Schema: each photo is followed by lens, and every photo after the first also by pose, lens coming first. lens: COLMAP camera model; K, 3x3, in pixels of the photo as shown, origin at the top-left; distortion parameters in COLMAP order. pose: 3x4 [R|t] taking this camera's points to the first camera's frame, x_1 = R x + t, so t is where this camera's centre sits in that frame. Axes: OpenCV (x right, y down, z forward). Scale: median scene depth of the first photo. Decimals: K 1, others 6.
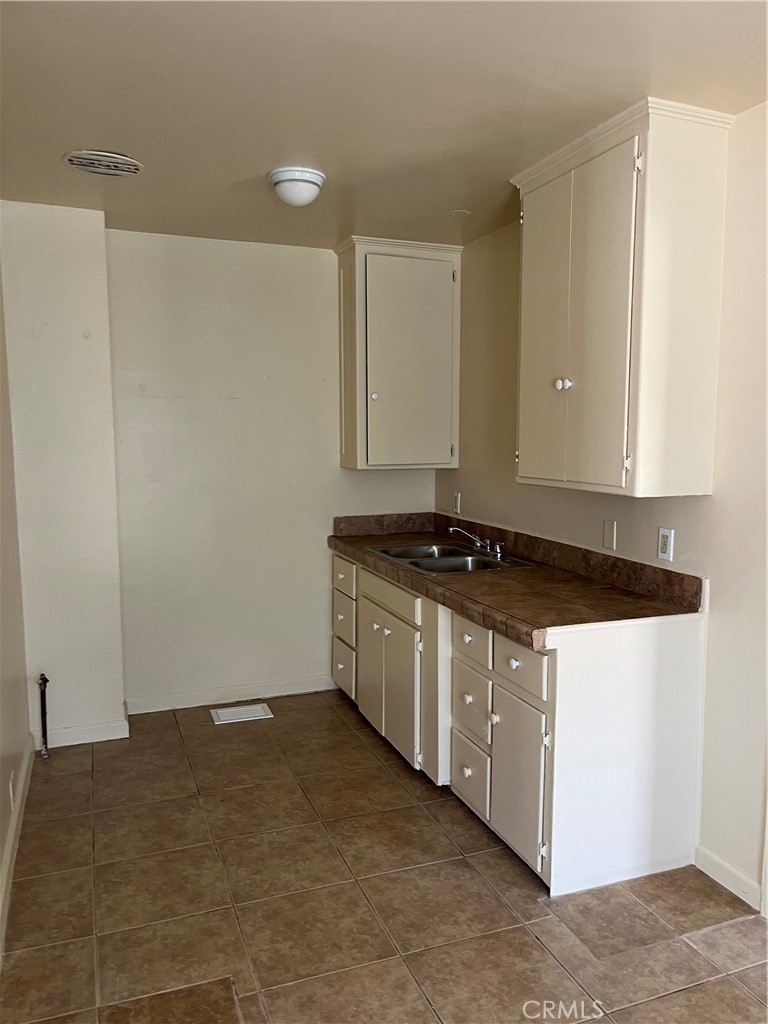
lens RADIAL K [[776.7, 0, 380.5], [0, 776.7, 516.6], [0, 0, 1]] dist [0.033955, -0.053879]
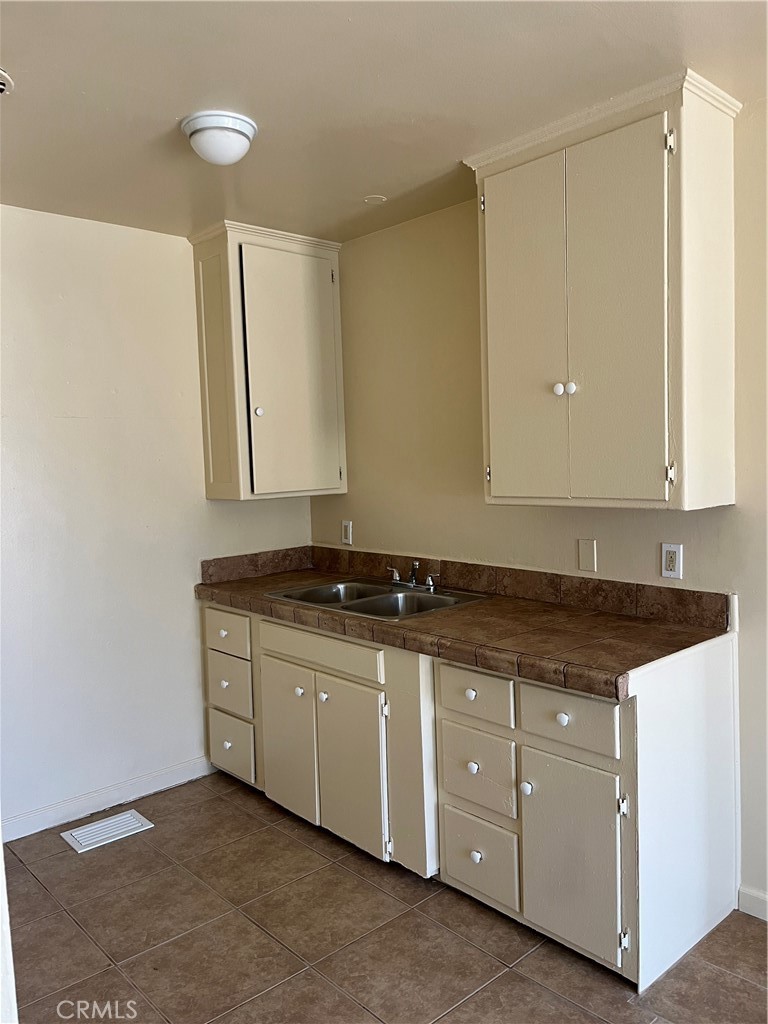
lens RADIAL K [[776.7, 0, 386.1], [0, 776.7, 504.1], [0, 0, 1]] dist [0.033955, -0.053879]
pose [[0.929199, -0.053595, 0.365673, -0.245268], [0.072756, 0.996594, -0.038812, -0.017726], [-0.362348, 0.062669, 0.929934, 0.230477]]
